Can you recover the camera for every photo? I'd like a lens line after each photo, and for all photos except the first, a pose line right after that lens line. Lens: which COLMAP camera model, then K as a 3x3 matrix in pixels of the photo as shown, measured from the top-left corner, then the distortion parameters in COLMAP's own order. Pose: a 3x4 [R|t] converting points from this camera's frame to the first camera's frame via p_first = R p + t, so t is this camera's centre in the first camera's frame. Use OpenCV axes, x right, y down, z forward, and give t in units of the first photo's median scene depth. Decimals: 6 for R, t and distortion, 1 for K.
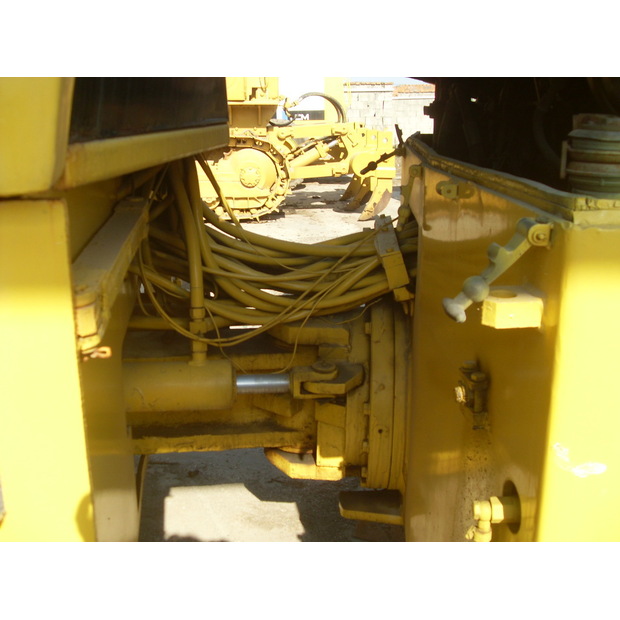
lens RADIAL K [[718.7, 0, 308.9], [0, 718.7, 309.5], [0, 0, 1]] dist [-0.098773, 0.000000]
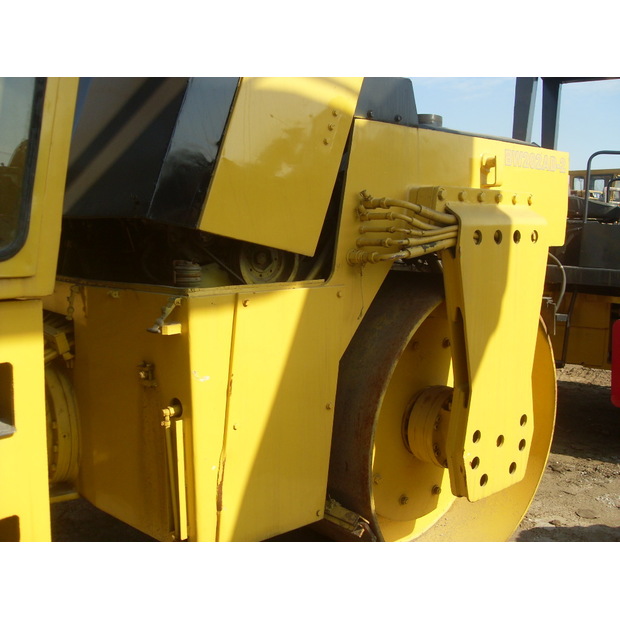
lens RADIAL K [[718.7, 0, 309.9], [0, 718.7, 309.8], [0, 0, 1]] dist [-0.098773, 0.000000]
pose [[0.744220, -0.081988, 0.662883, -1.175540], [0.189863, 0.977466, -0.092262, 0.289615], [-0.640381, 0.194521, 0.743016, -1.484405]]
